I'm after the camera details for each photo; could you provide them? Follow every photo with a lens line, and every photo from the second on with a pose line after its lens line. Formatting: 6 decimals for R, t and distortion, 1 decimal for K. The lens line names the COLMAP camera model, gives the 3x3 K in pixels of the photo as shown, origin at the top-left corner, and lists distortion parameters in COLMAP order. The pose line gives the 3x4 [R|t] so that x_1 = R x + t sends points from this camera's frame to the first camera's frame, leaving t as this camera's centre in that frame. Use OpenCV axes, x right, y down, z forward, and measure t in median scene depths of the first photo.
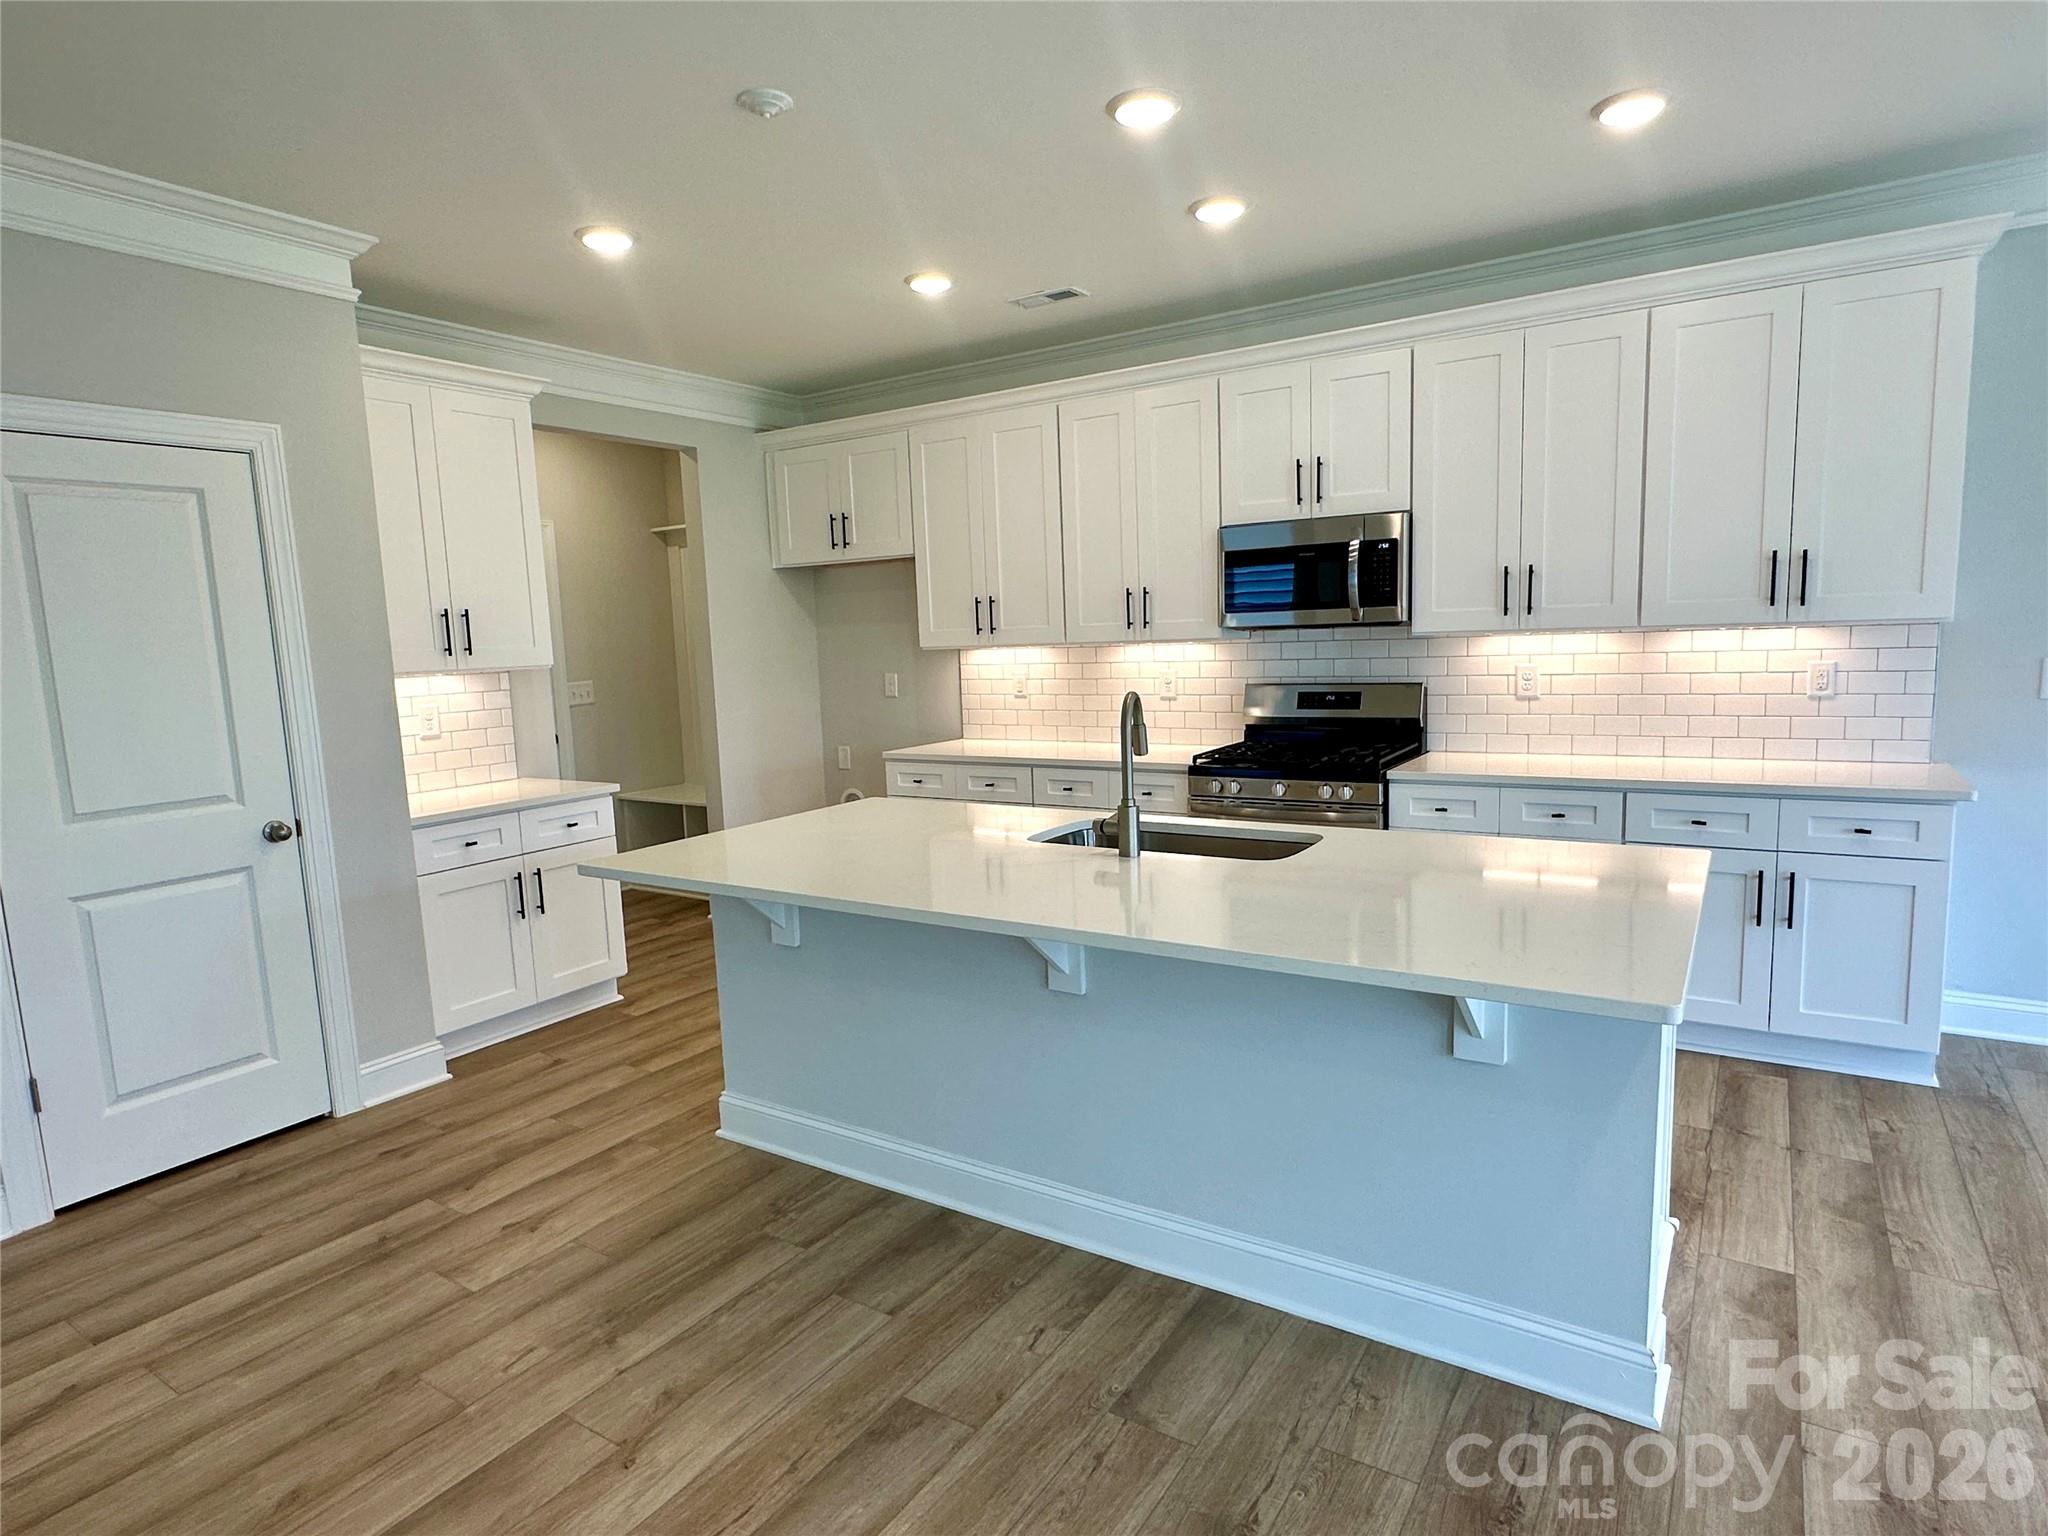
lens RADIAL K [[1125.5, 0, 997.0], [0, 1125.5, 771.5], [0, 0, 1]] dist [-0.001321, -0.000176]
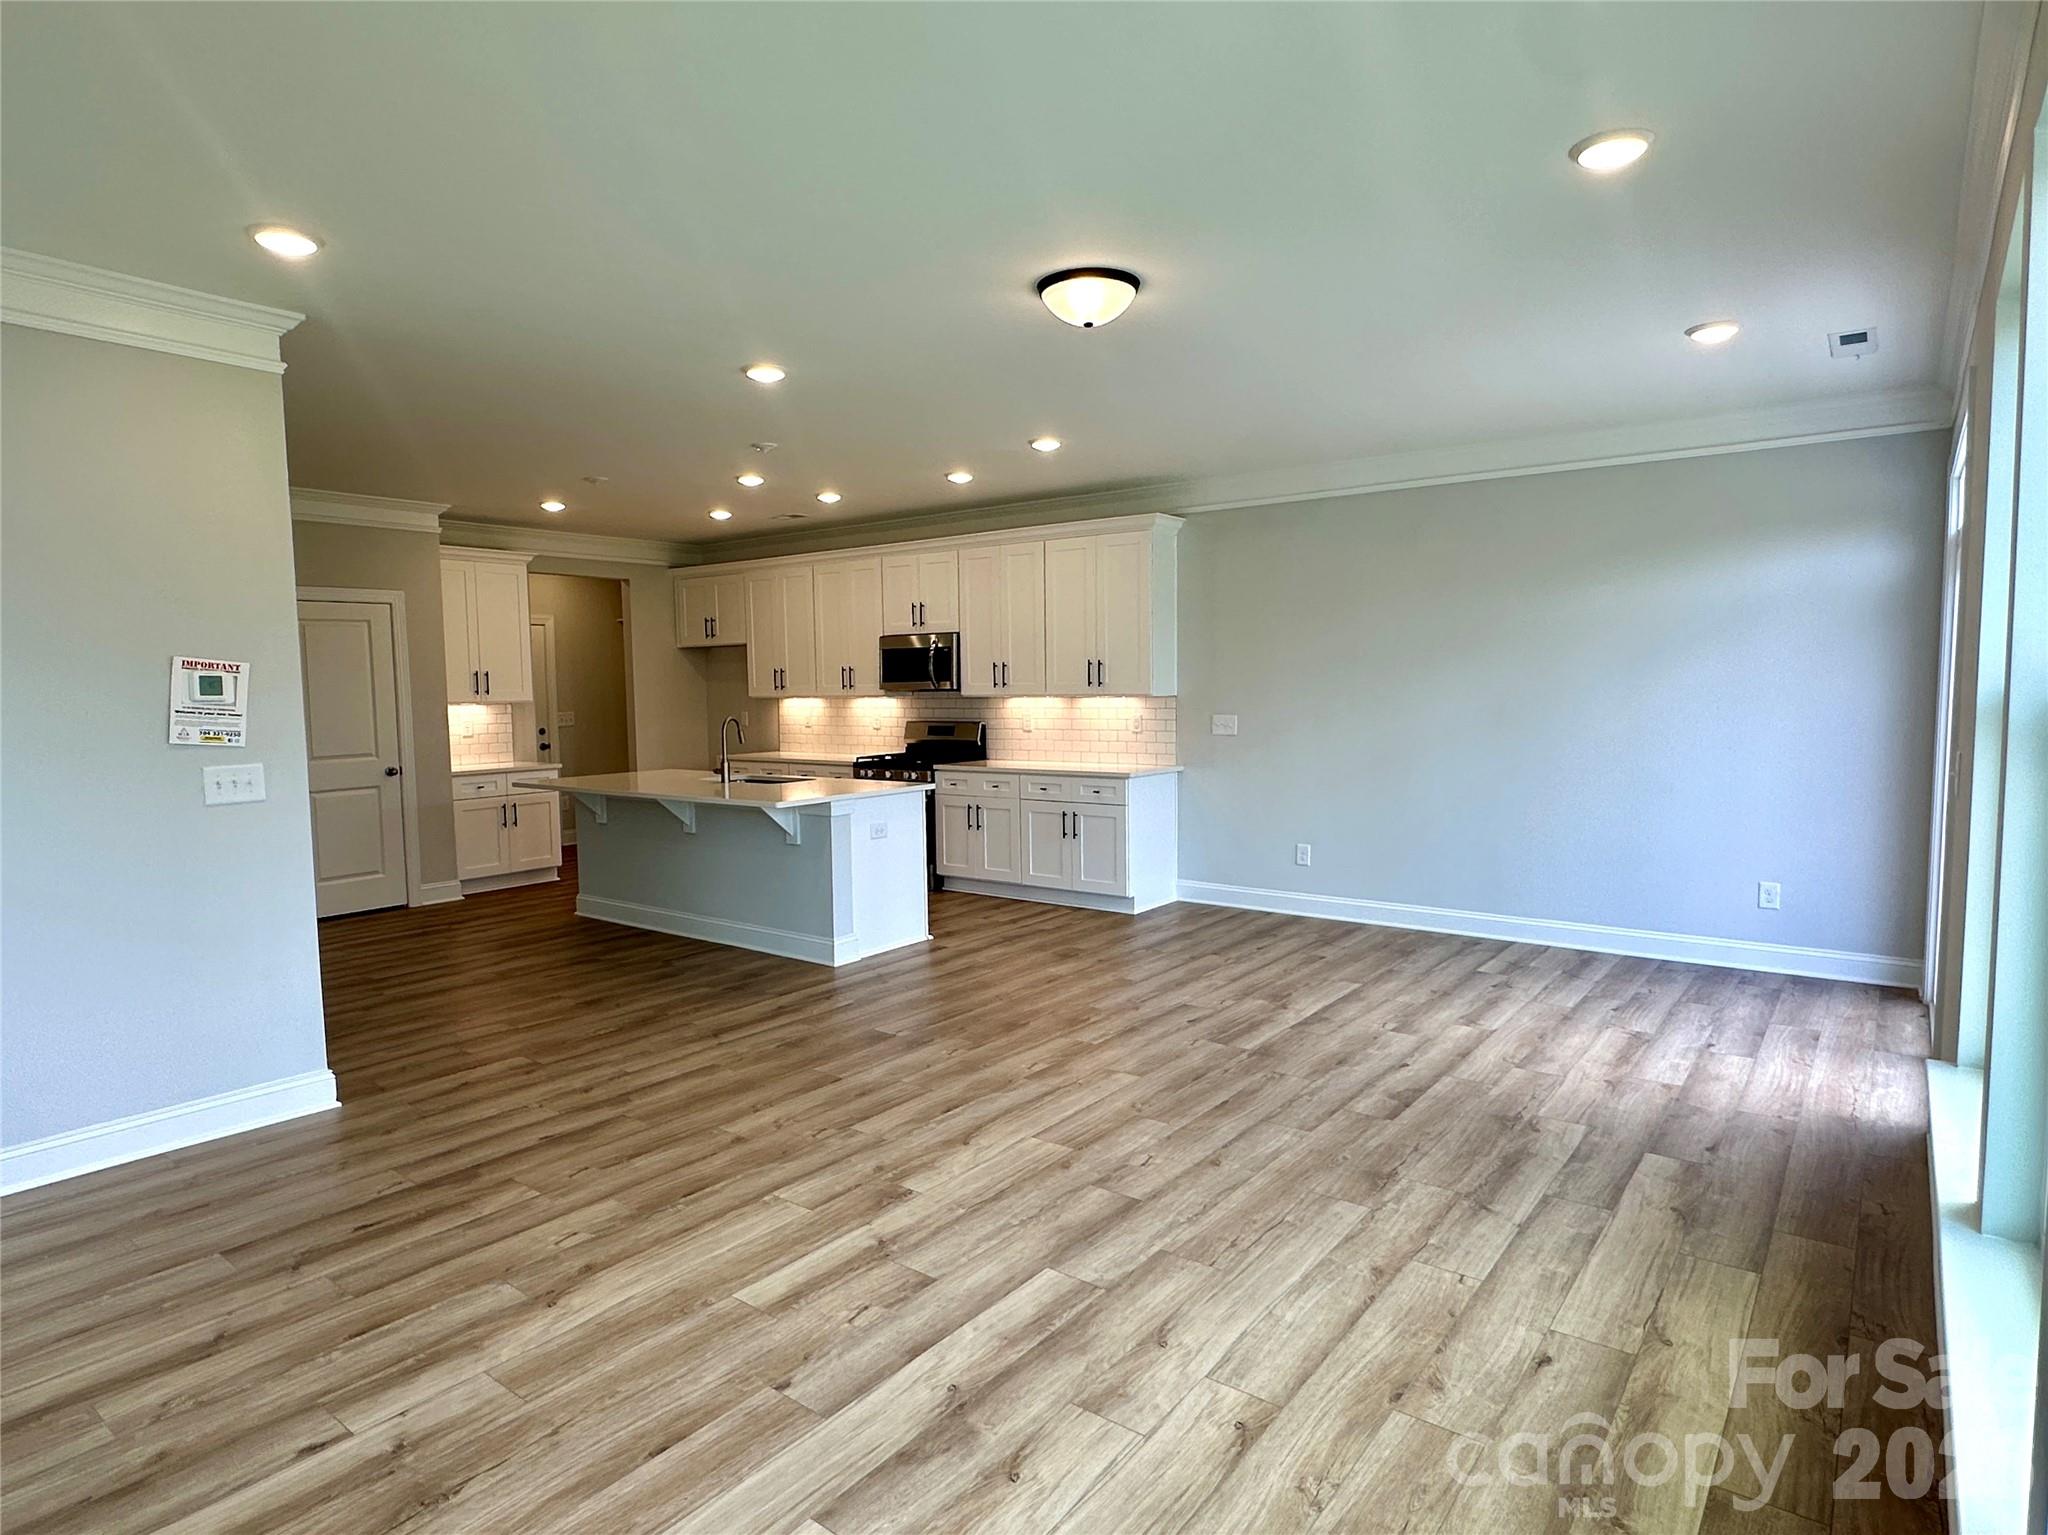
lens RADIAL K [[1147.8, 0, 1024.0], [0, 1147.8, 767.5], [0, 0, 1]] dist [-0.038462, -0.000784]
pose [[0.998108, 0.029541, -0.053923, 0.611355], [-0.032288, 0.998187, -0.050804, 0.100451], [0.052325, 0.052449, 0.997252, -0.982317]]
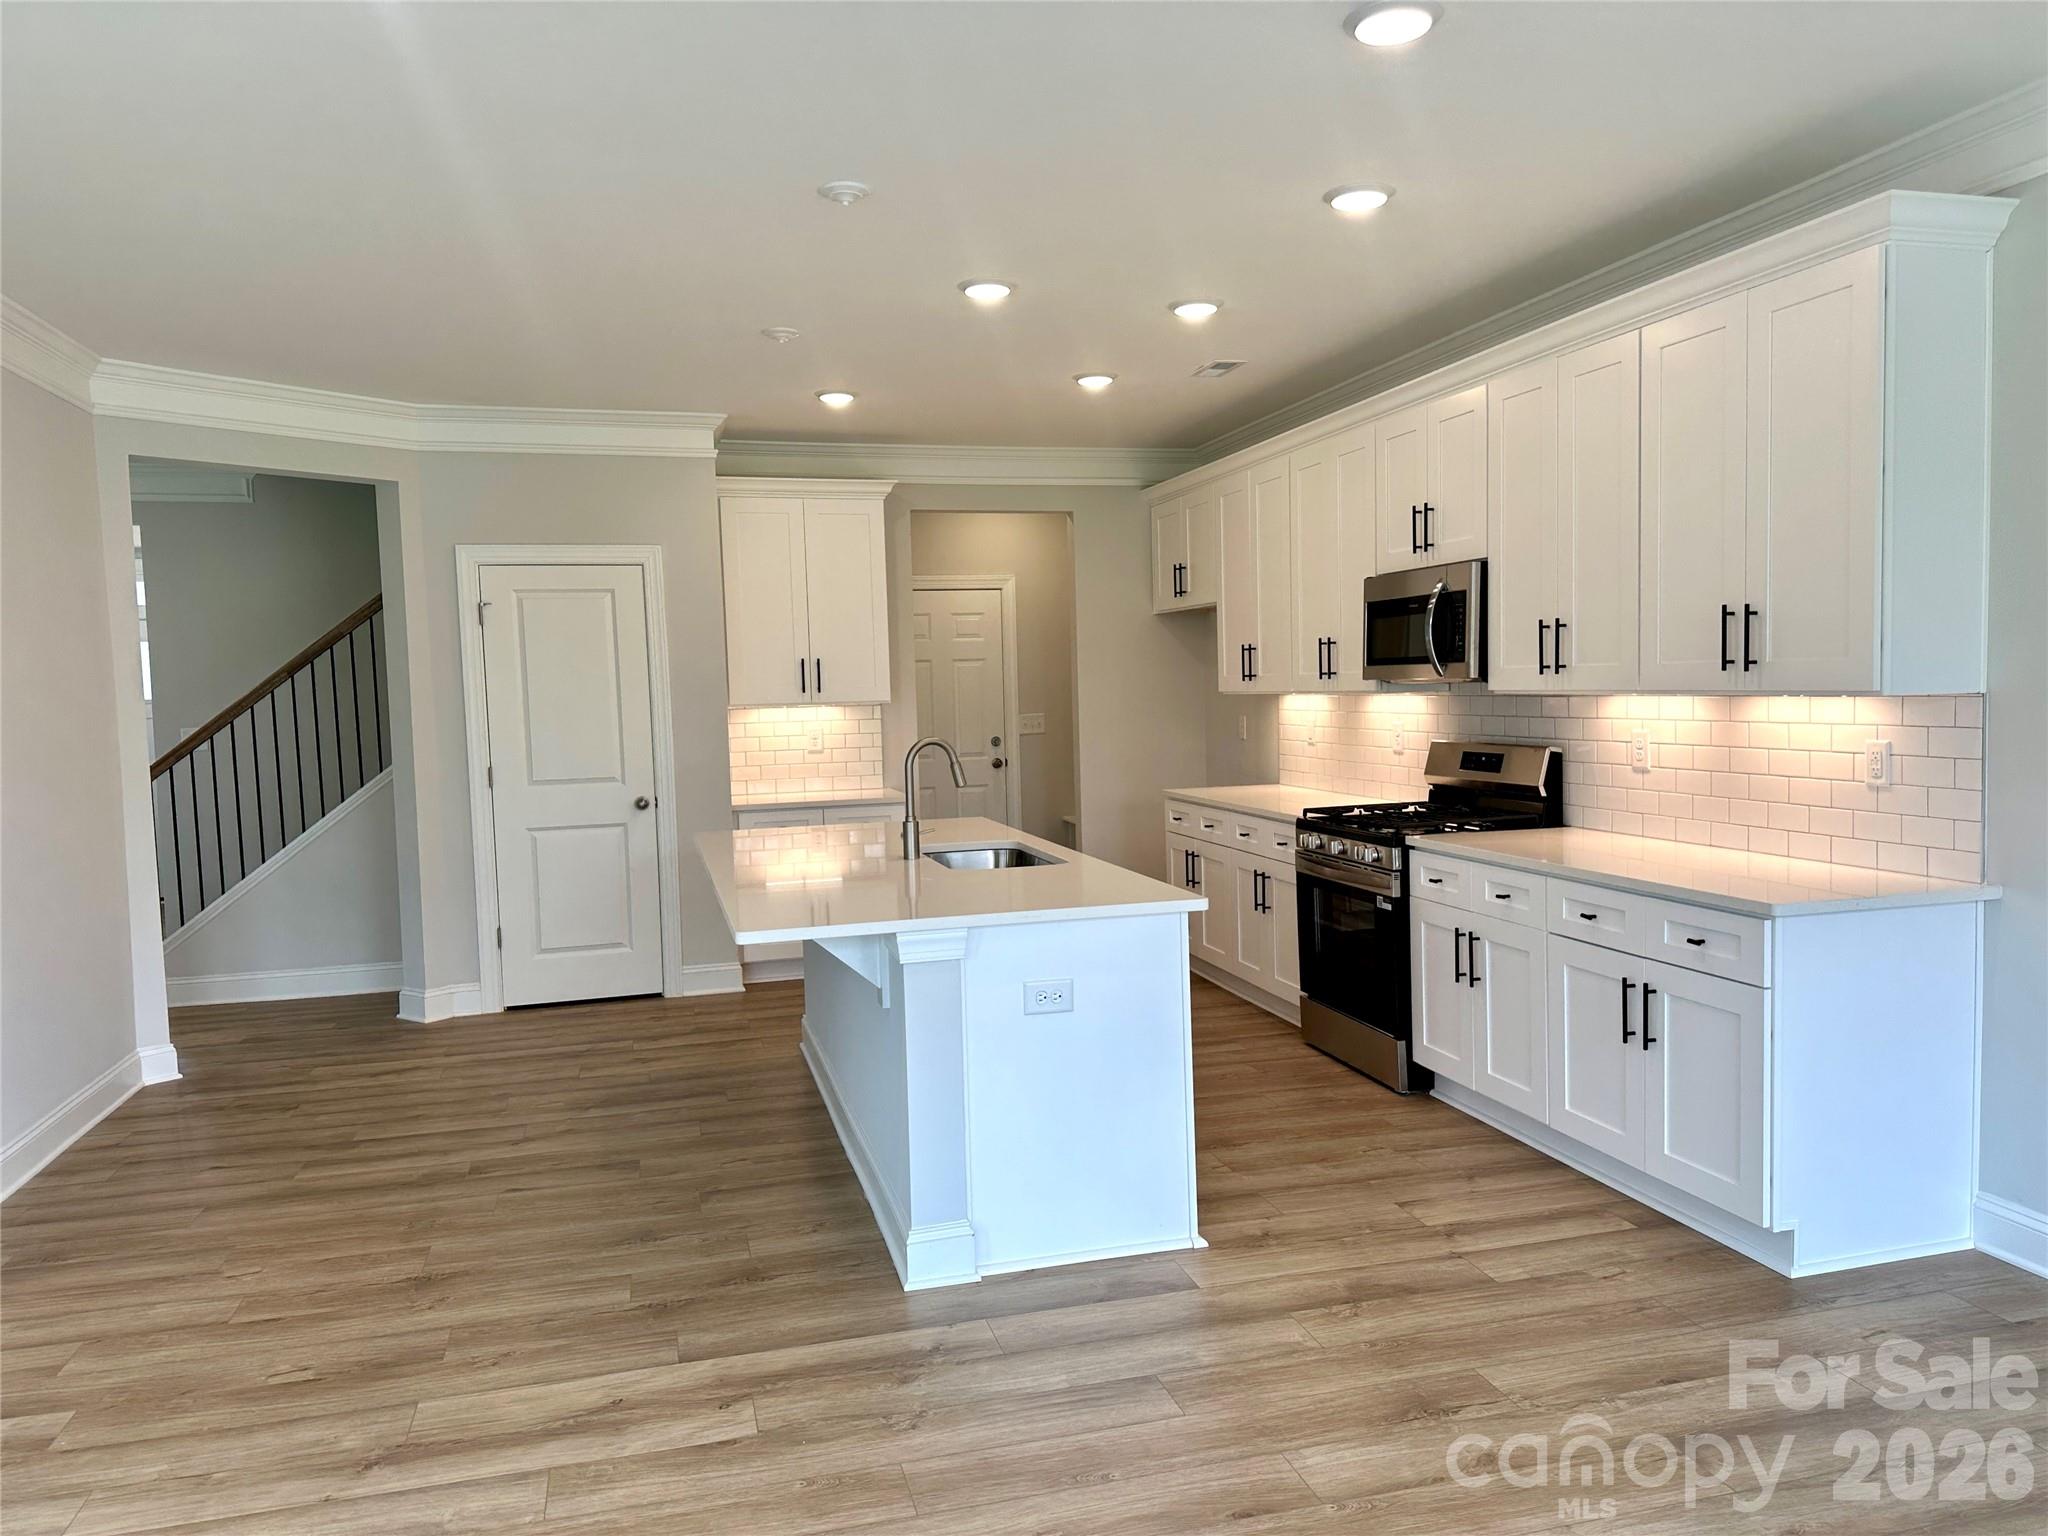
lens RADIAL K [[1420.8, 0, 1024.0], [0, 1420.8, 768.0], [0, 0, 1]] dist [0.077882, -0.110057]
pose [[0.748111, 0.058089, -0.661026, 0.896843], [-0.084642, 0.996377, -0.008234, -0.020274], [0.658153, 0.062110, 0.750318, -0.119683]]
